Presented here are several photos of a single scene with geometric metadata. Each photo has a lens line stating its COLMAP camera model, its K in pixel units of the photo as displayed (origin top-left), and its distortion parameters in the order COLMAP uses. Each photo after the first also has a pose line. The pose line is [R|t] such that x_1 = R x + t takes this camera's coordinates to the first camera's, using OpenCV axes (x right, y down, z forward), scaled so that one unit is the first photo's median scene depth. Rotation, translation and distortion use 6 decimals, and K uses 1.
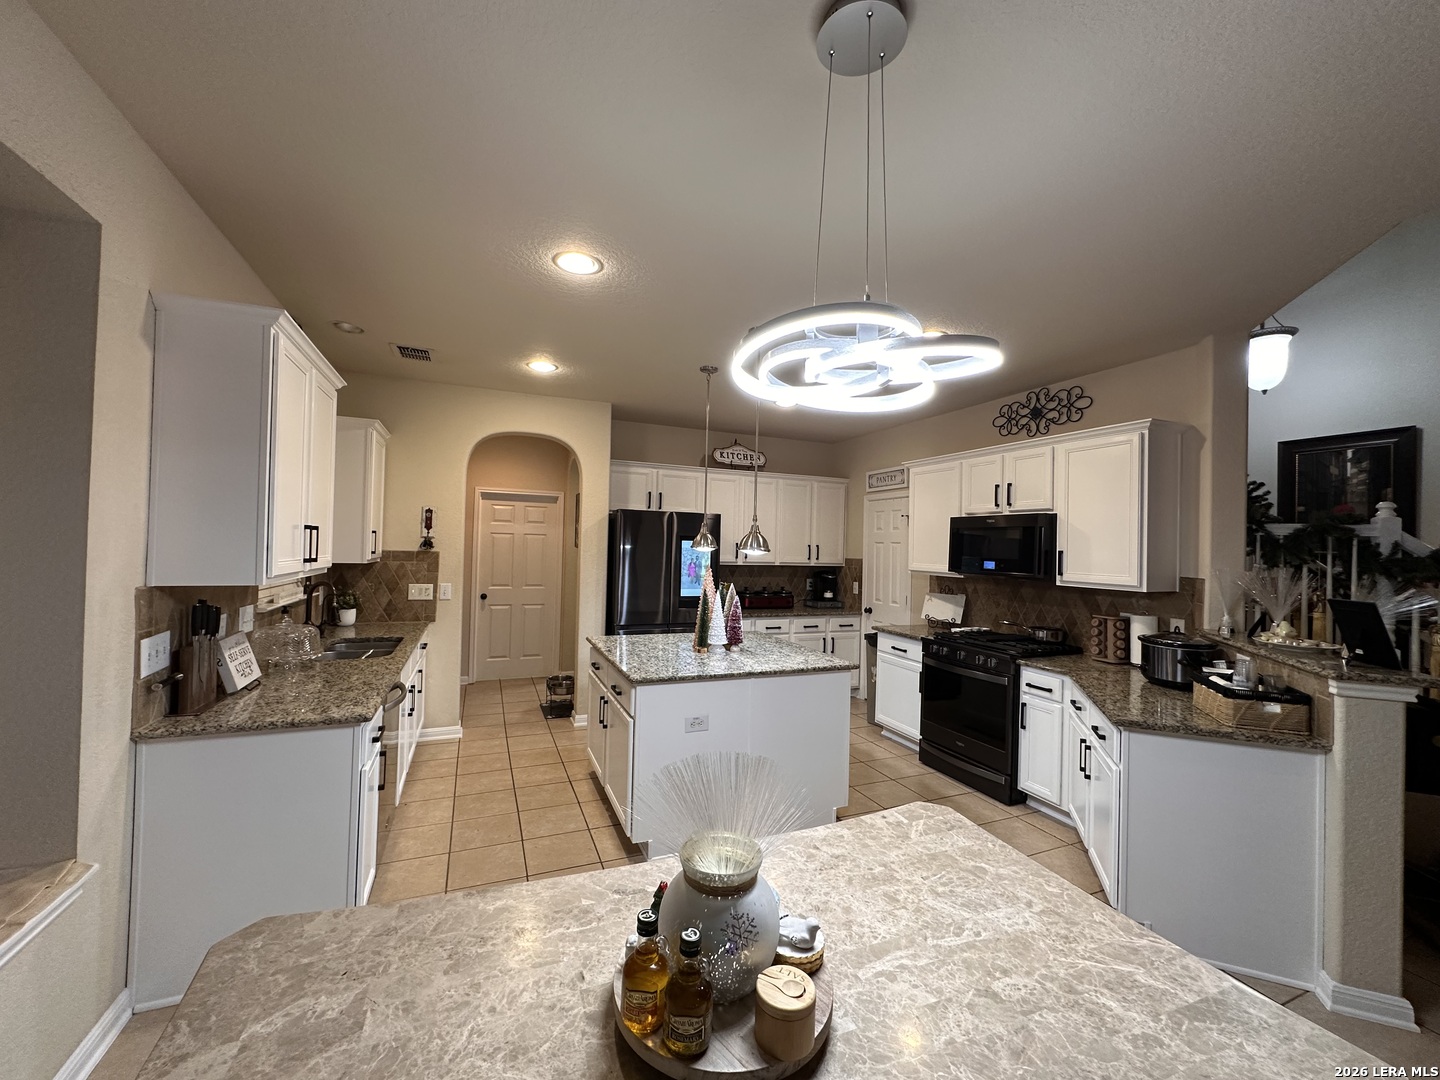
lens RADIAL K [[573.3, 0, 719.4], [0, 573.3, 535.8], [0, 0, 1]] dist [-0.002911, 0.000434]
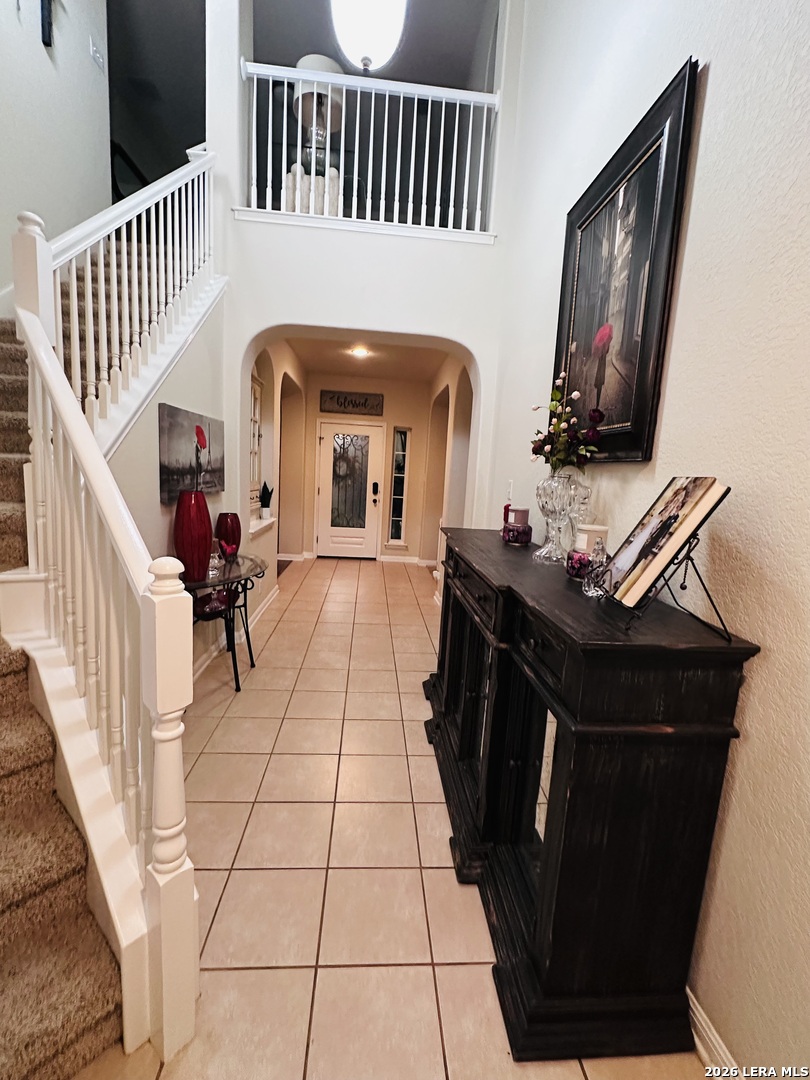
lens RADIAL K [[470.5, 0, 405.2], [0, 470.5, 537.1], [0, 0, 1]] dist [-0.002101, 0.000197]
pose [[0.951765, 0.076357, -0.297176, 1.299901], [-0.033988, 0.988816, 0.145215, 0.075205], [0.304940, -0.128110, 0.943716, 0.711687]]
